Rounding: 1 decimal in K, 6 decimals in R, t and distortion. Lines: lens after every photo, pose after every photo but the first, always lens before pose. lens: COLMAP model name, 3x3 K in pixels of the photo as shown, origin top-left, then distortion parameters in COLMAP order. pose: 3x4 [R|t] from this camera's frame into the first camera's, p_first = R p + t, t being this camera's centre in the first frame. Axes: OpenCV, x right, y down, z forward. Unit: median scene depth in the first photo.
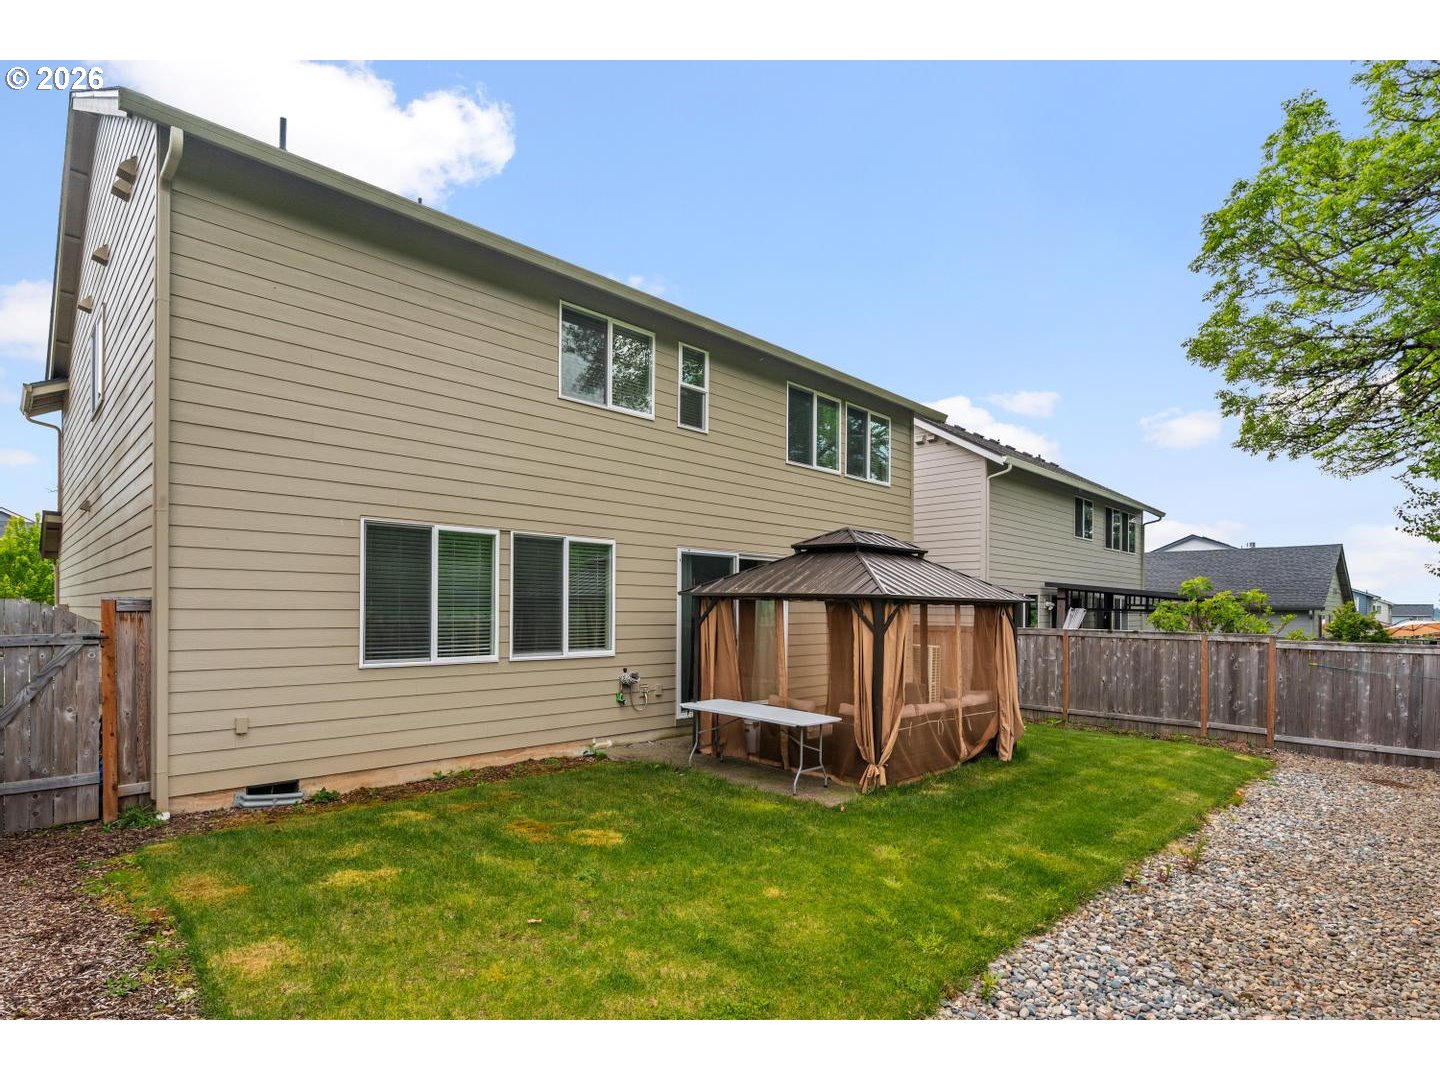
lens RADIAL K [[734.5, 0, 719.8], [0, 734.5, 605.6], [0, 0, 1]] dist [-0.015049, -0.000597]
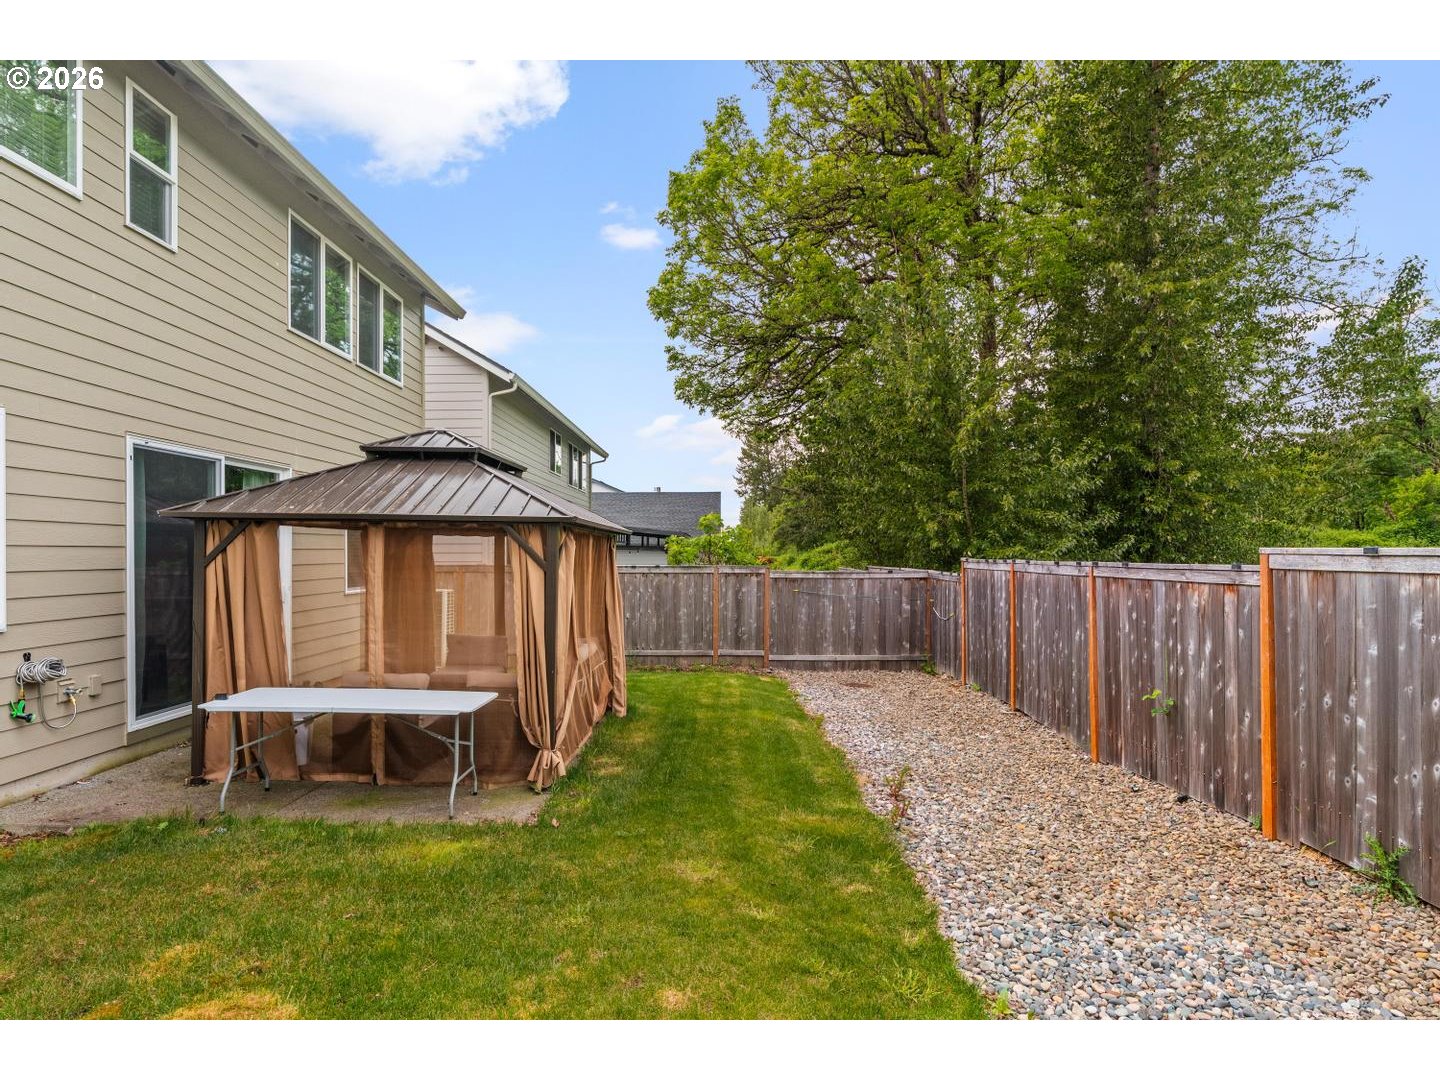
lens RADIAL K [[781.2, 0, 724.0], [0, 781.2, 552.7], [0, 0, 1]] dist [0.001219, -0.013214]
pose [[0.710475, -0.010730, 0.703640, -0.153838], [0.005739, 0.999939, 0.009454, 0.009881], [-0.703699, -0.002678, 0.710493, 0.233450]]
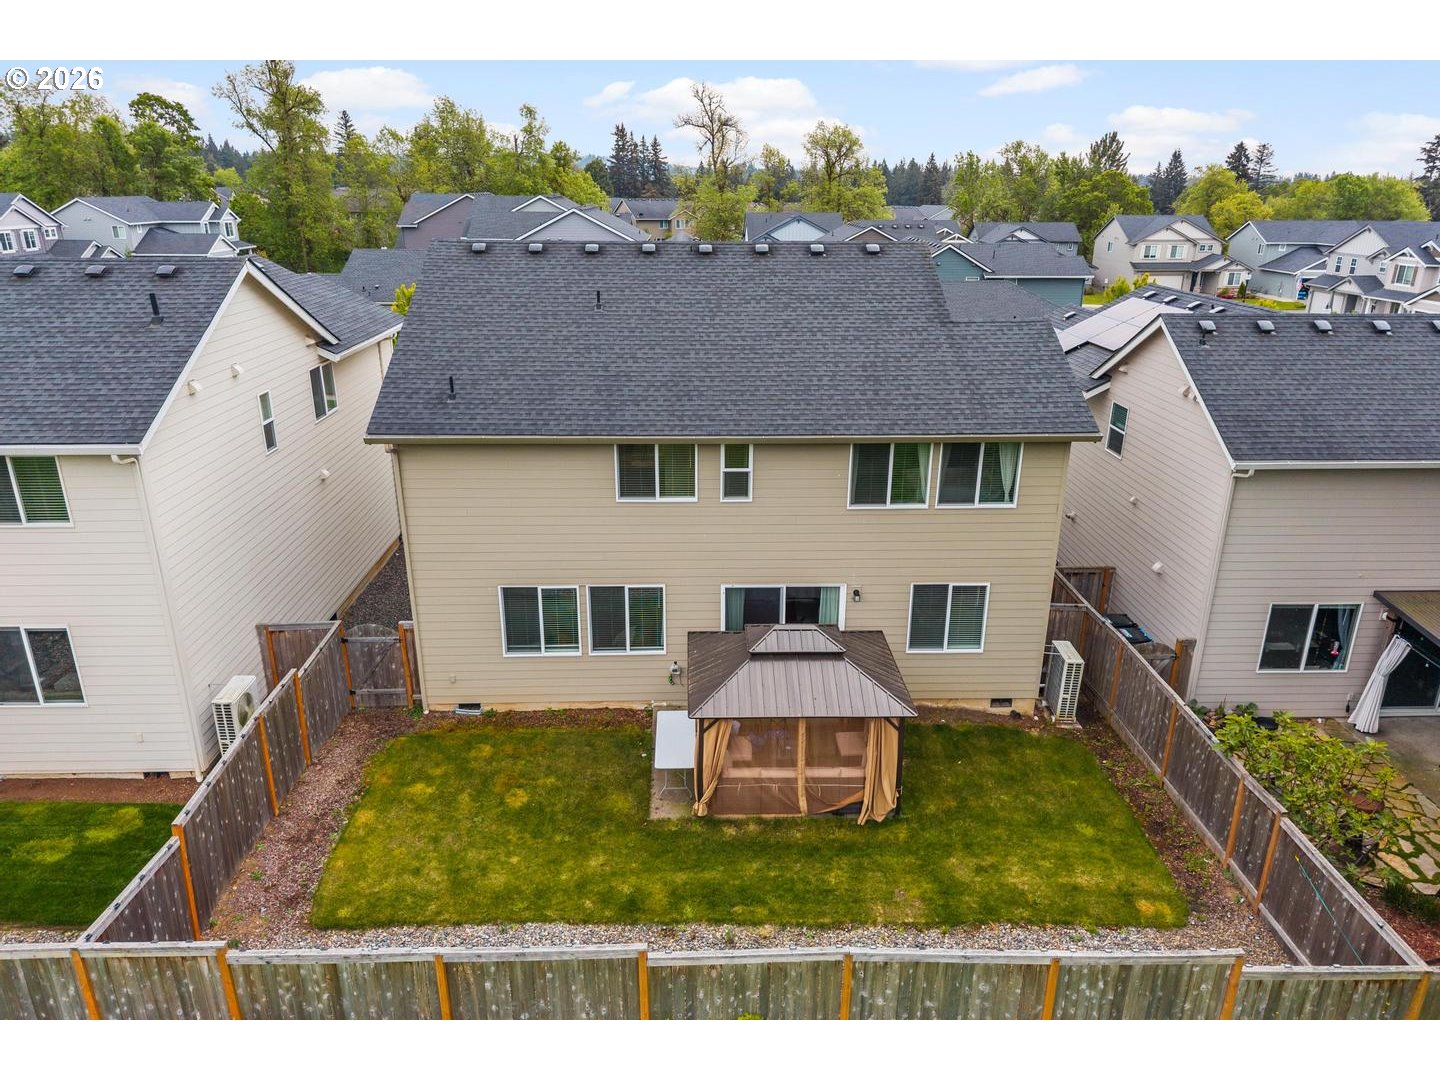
lens RADIAL K [[979.2, 0, 720.0], [0, 979.2, 540.0], [0, 0, 1]] dist [0.004535, -0.005045]
pose [[0.727010, 0.230049, -0.646942, 1.097953], [0.005205, 0.940330, 0.340225, -0.775761], [0.686607, -0.250714, 0.682431, -0.227302]]
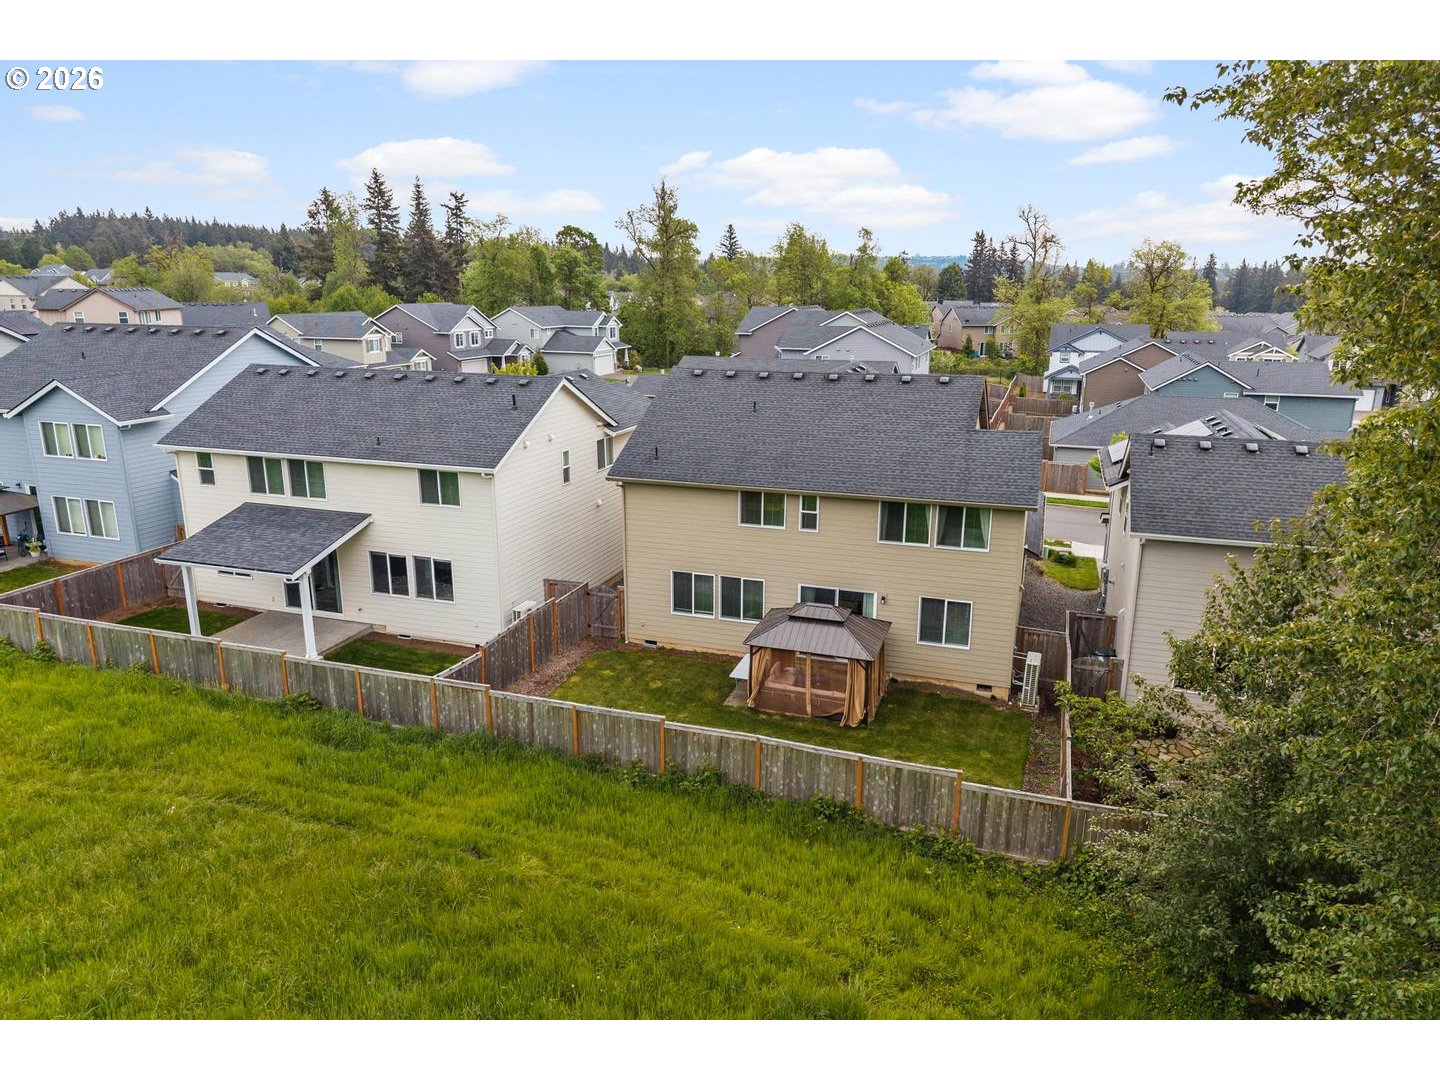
lens RADIAL K [[974.1, 0, 720.0], [0, 974.1, 540.0], [0, 0, 1]] dist [0.087502, -0.154058]
pose [[0.440605, 0.222812, -0.869610, 2.350968], [0.004477, 0.968151, 0.250328, -0.938234], [0.897690, -0.114189, 0.425575, -0.448350]]
